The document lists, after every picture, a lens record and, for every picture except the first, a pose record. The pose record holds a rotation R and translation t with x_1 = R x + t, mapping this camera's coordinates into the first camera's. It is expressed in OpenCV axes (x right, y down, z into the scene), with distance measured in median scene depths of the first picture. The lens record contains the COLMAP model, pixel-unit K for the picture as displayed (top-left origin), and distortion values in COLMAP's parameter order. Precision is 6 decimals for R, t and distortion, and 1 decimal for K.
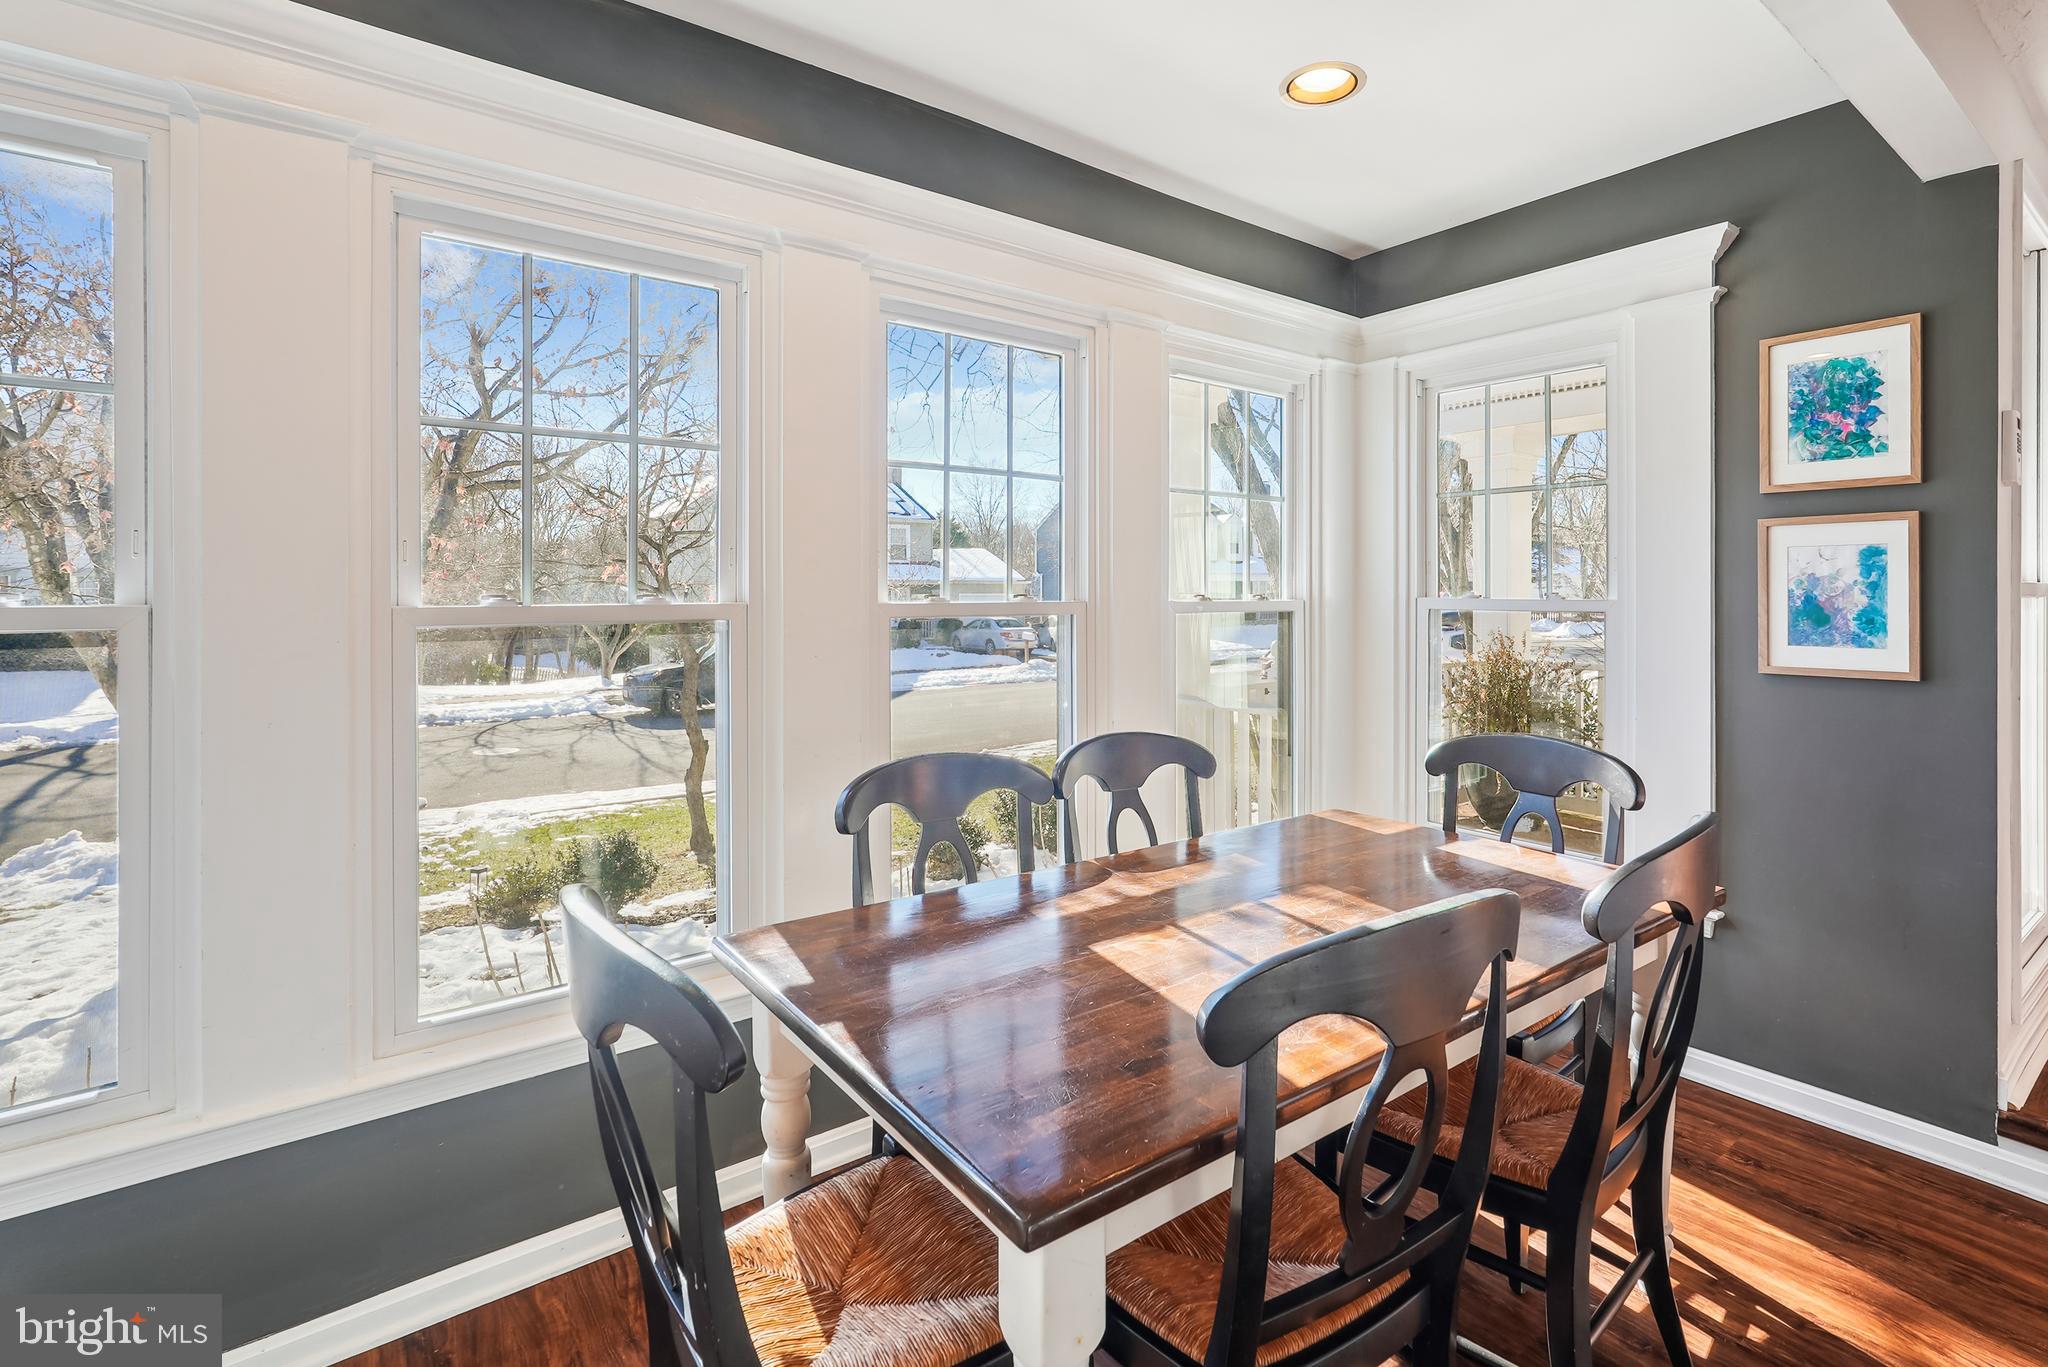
lens RADIAL K [[937.9, 0, 1020.2], [0, 937.9, 592.4], [0, 0, 1]] dist [-0.005558, 0.000929]
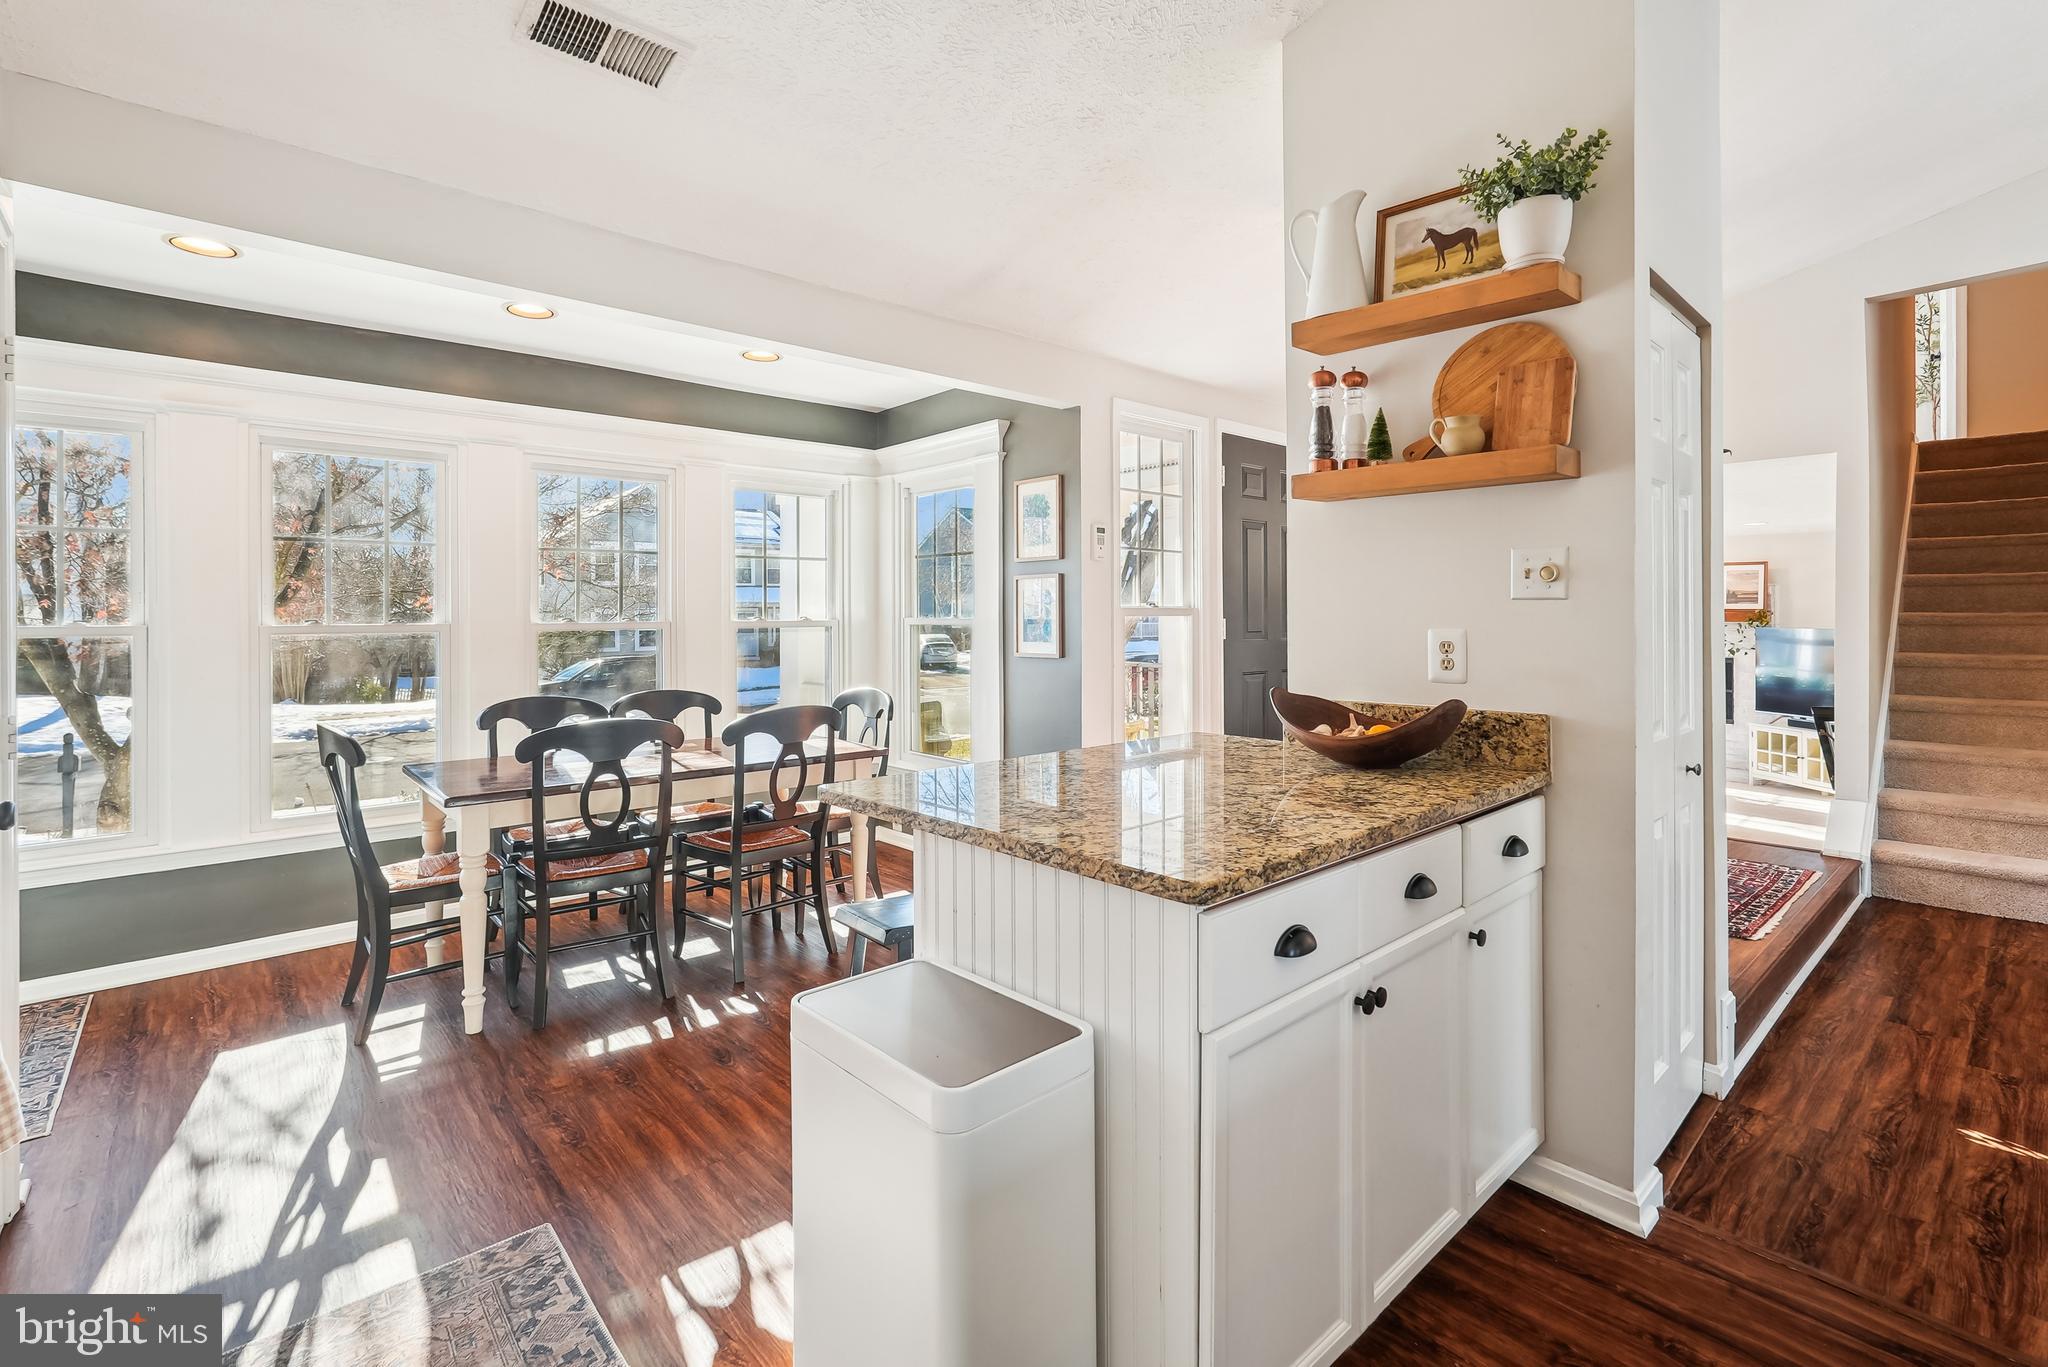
lens RADIAL K [[937.9, 0, 1015.7], [0, 937.9, 613.5], [0, 0, 1]] dist [-0.005558, 0.000929]
pose [[0.997208, -0.006939, 0.074352, 0.638315], [0.007048, 0.999974, -0.001210, 0.002201], [-0.074342, 0.001731, 0.997231, -0.900568]]
